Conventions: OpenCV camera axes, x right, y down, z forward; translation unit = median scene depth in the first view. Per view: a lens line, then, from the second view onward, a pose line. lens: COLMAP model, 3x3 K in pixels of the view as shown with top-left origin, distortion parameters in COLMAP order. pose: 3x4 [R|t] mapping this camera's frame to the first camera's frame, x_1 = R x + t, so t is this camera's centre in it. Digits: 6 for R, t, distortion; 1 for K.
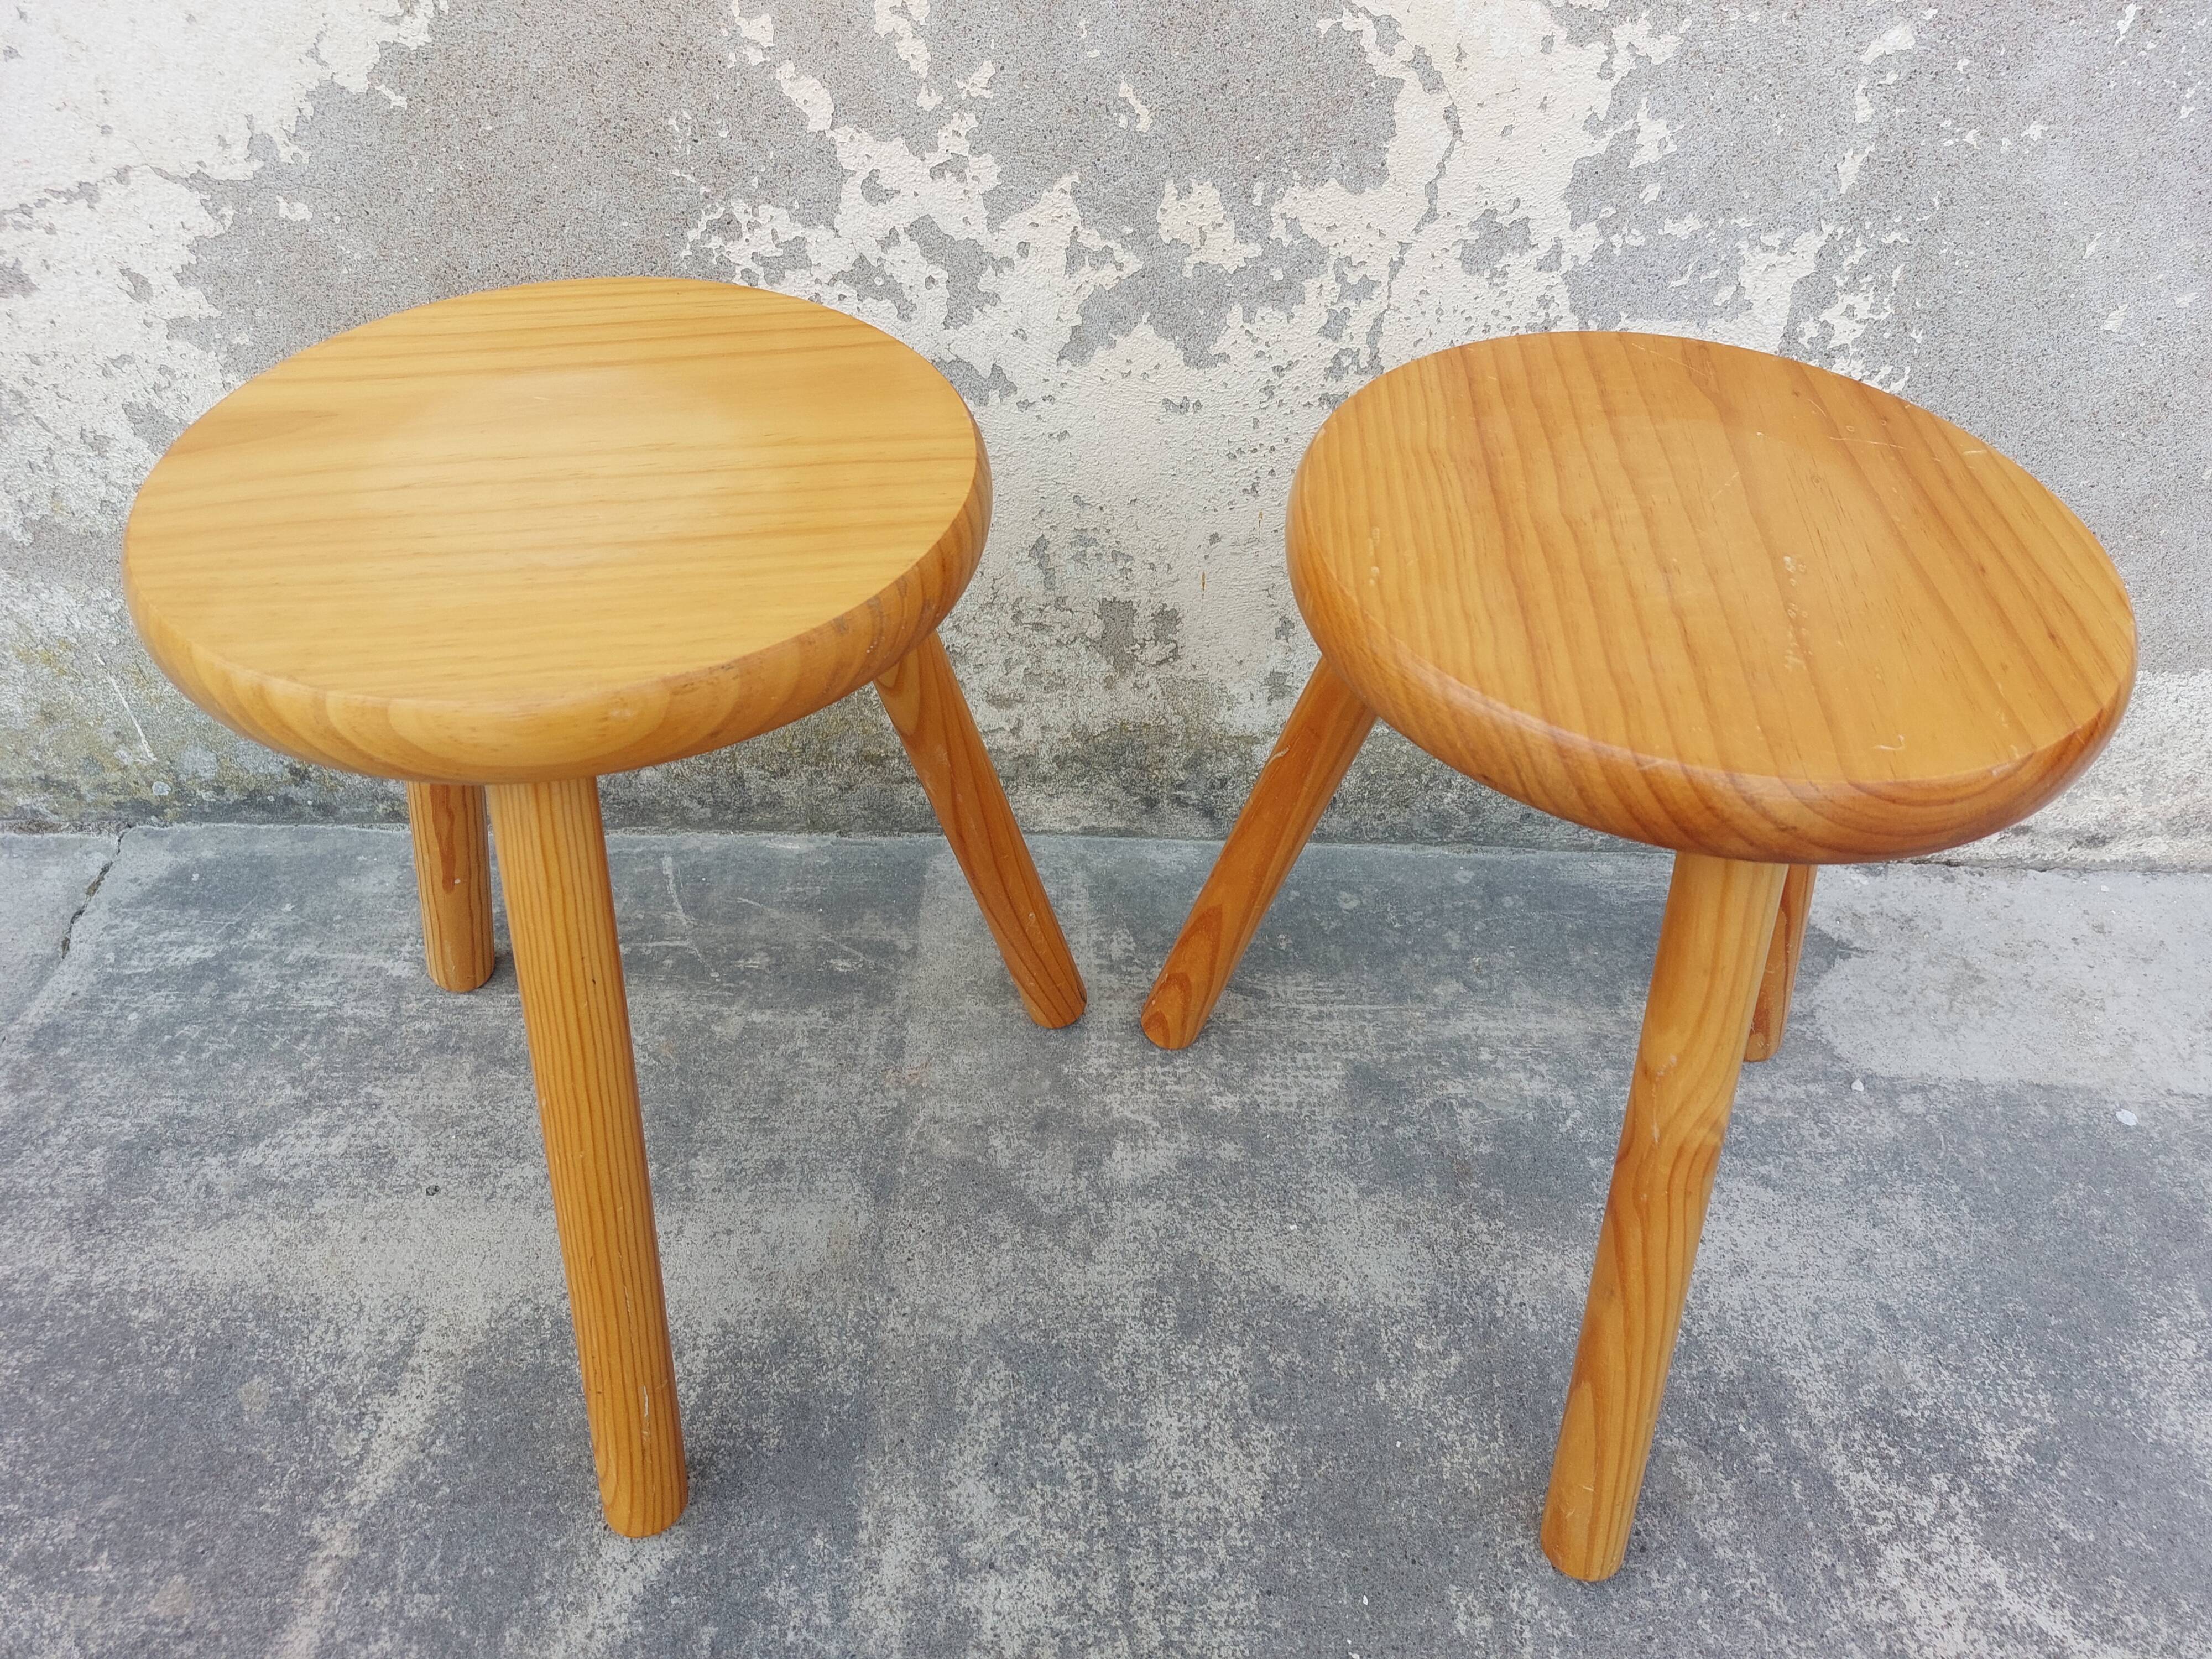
lens RADIAL K [[1587.1, 0, 1134.9], [0, 1587.1, 795.8], [0, 0, 1]] dist [0.036814, -0.043219]
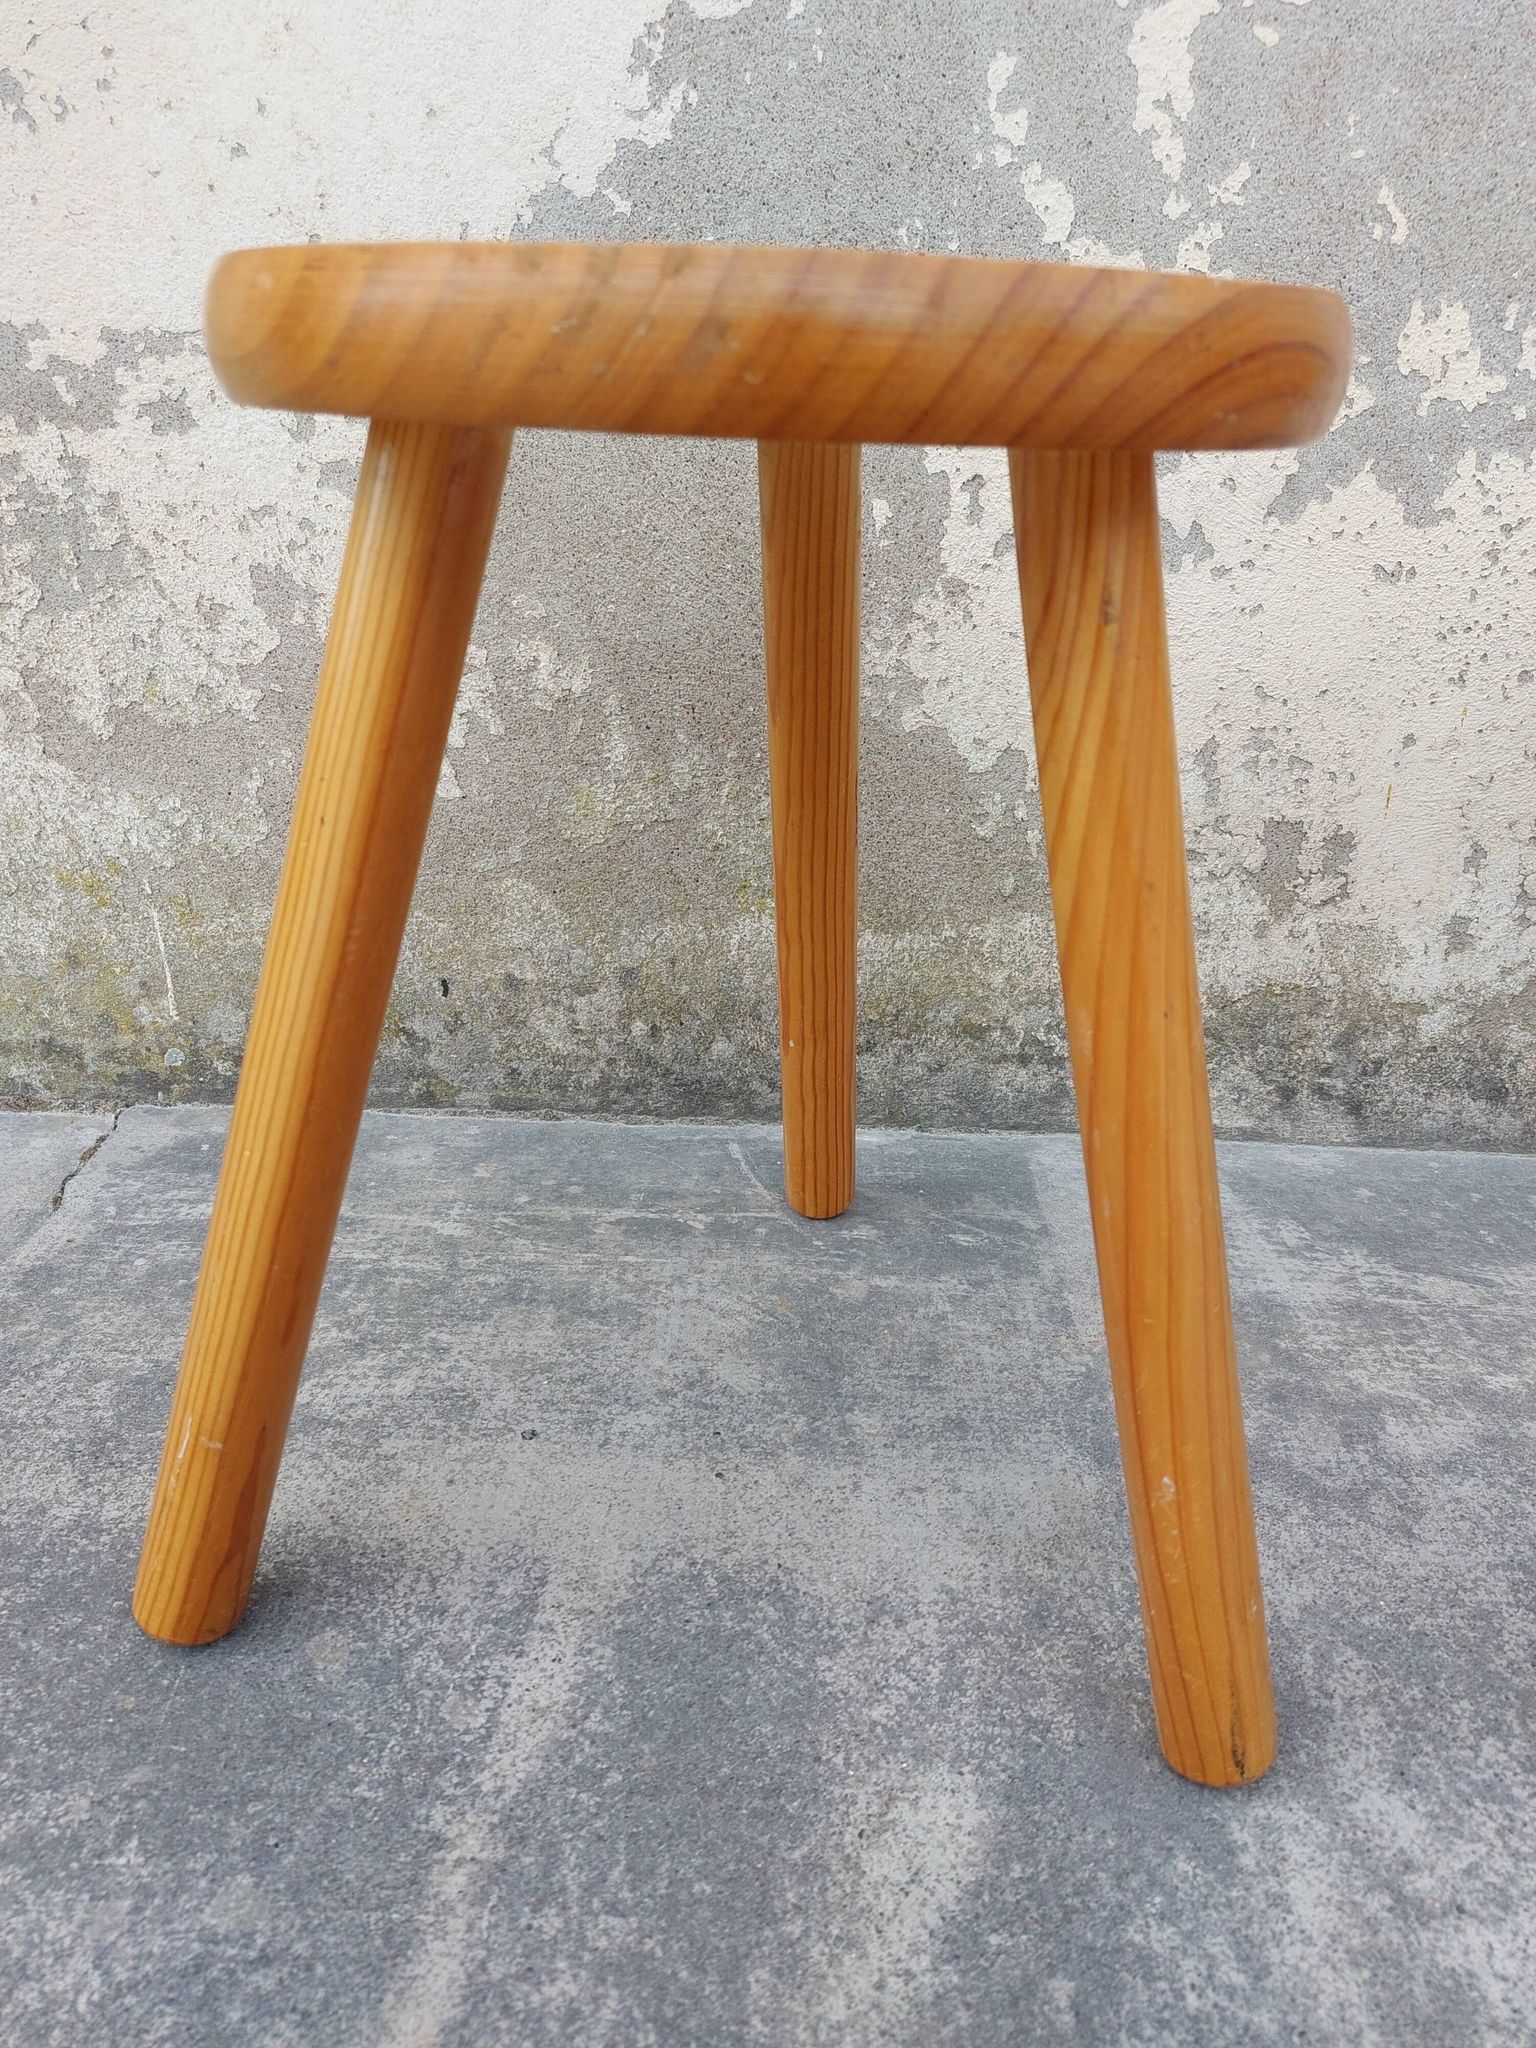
lens RADIAL K [[1481.1, 0, 795.8], [0, 1481.1, 1055.7], [0, 0, 1]] dist [0.052853, -0.065650]
pose [[0.999621, 0.009646, -0.025794, -0.307978], [-0.016688, 0.957251, -0.288777, 0.290876], [0.021906, 0.289098, 0.957049, 0.271553]]
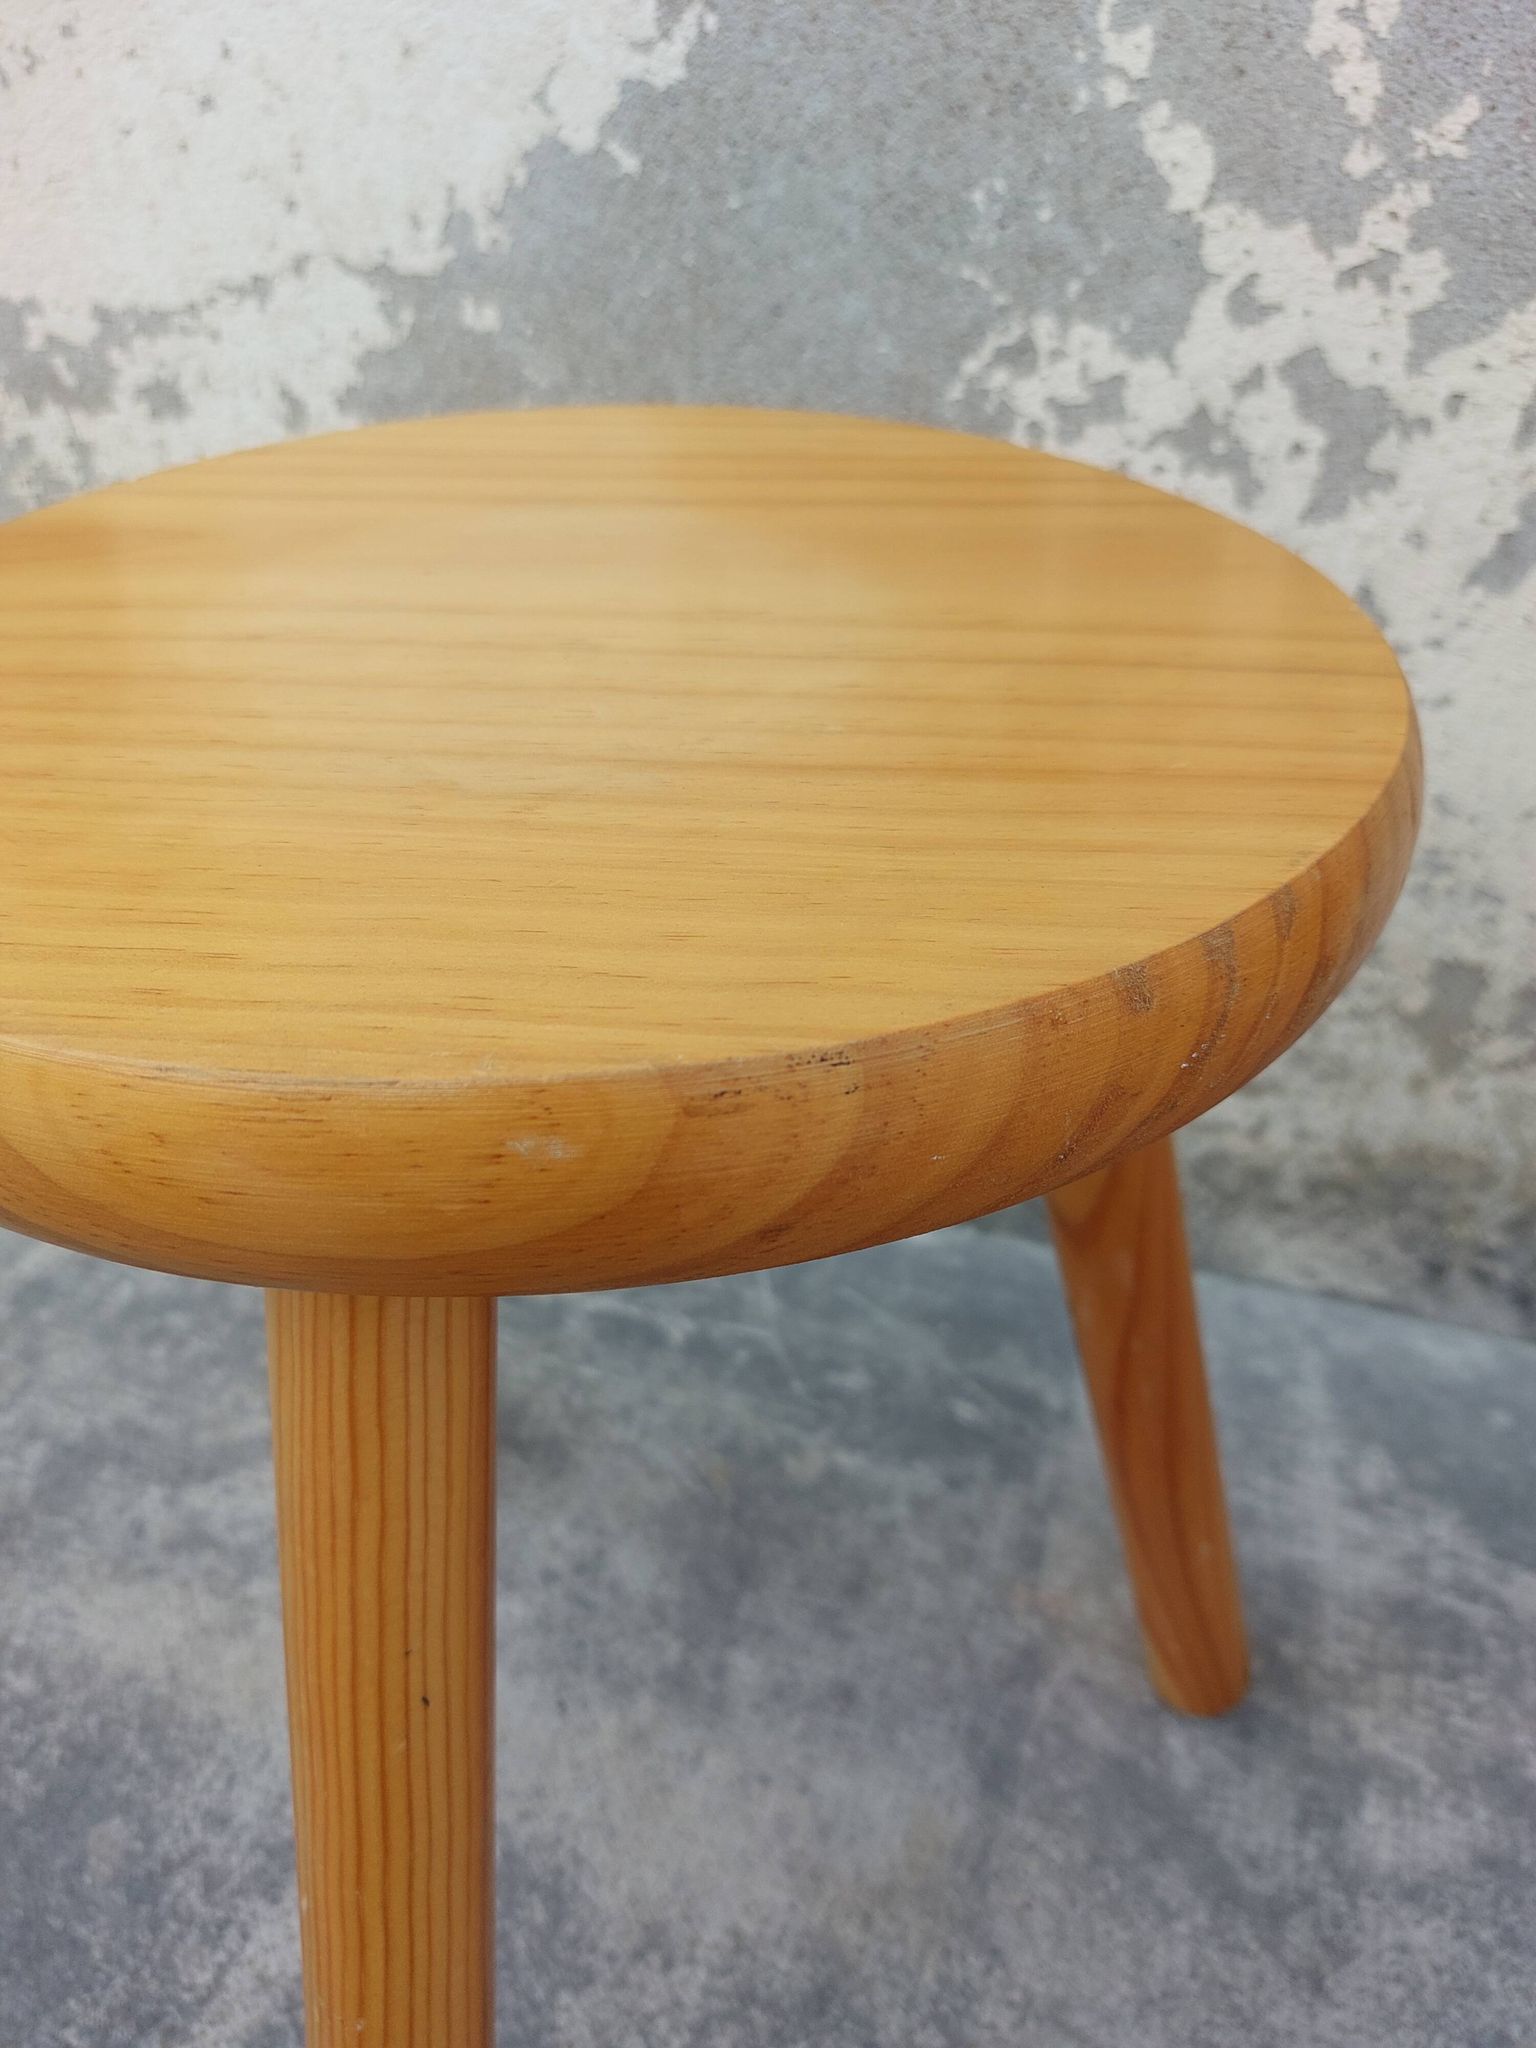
lens RADIAL K [[1551.7, 0, 759.1], [0, 1551.7, 1049.7], [0, 0, 1]] dist [-0.001125, -0.024660]
pose [[0.949087, 0.150618, -0.276674, -0.126639], [-0.180749, 0.979701, -0.086695, 0.029155], [0.258000, 0.132289, 0.957045, 0.343518]]
